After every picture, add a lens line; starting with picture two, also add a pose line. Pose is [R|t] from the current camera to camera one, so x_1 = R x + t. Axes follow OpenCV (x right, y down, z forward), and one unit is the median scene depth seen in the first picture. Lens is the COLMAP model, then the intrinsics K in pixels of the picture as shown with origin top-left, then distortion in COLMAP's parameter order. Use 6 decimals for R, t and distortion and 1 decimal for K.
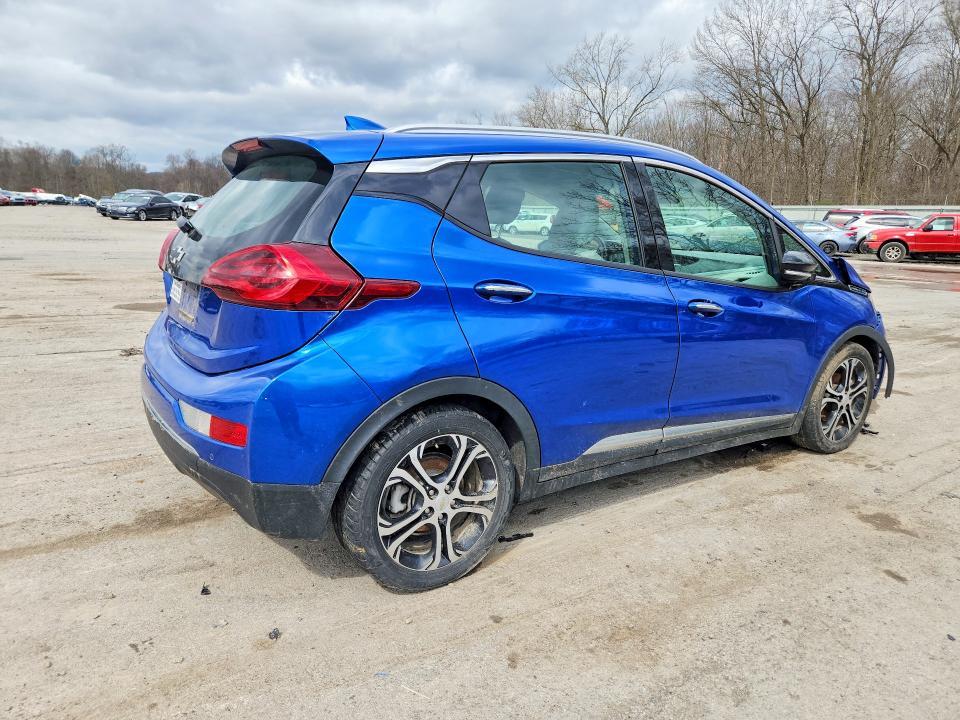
lens RADIAL K [[663.3, 0, 482.7], [0, 663.3, 361.8], [0, 0, 1]] dist [0.060261, -0.055291]
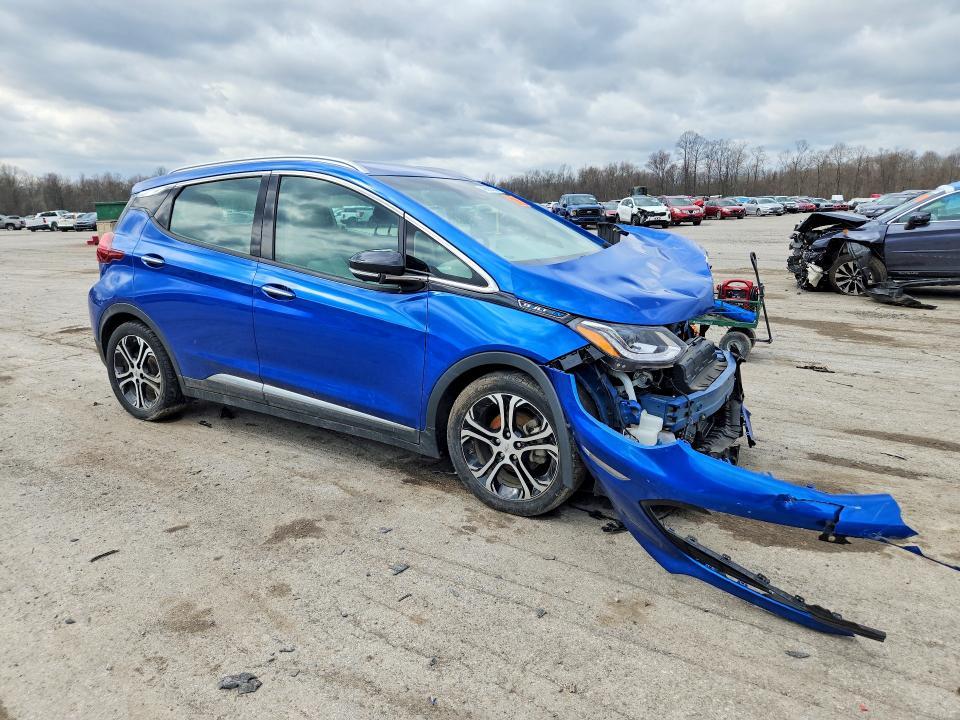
lens RADIAL K [[663.3, 0, 482.7], [0, 663.3, 361.8], [0, 0, 1]] dist [0.060261, -0.055291]
pose [[0.407352, 0.175793, -0.896192, 1.578525], [-0.179835, 0.977527, 0.110006, -0.156245], [0.895390, 0.116356, 0.429812, 0.827840]]
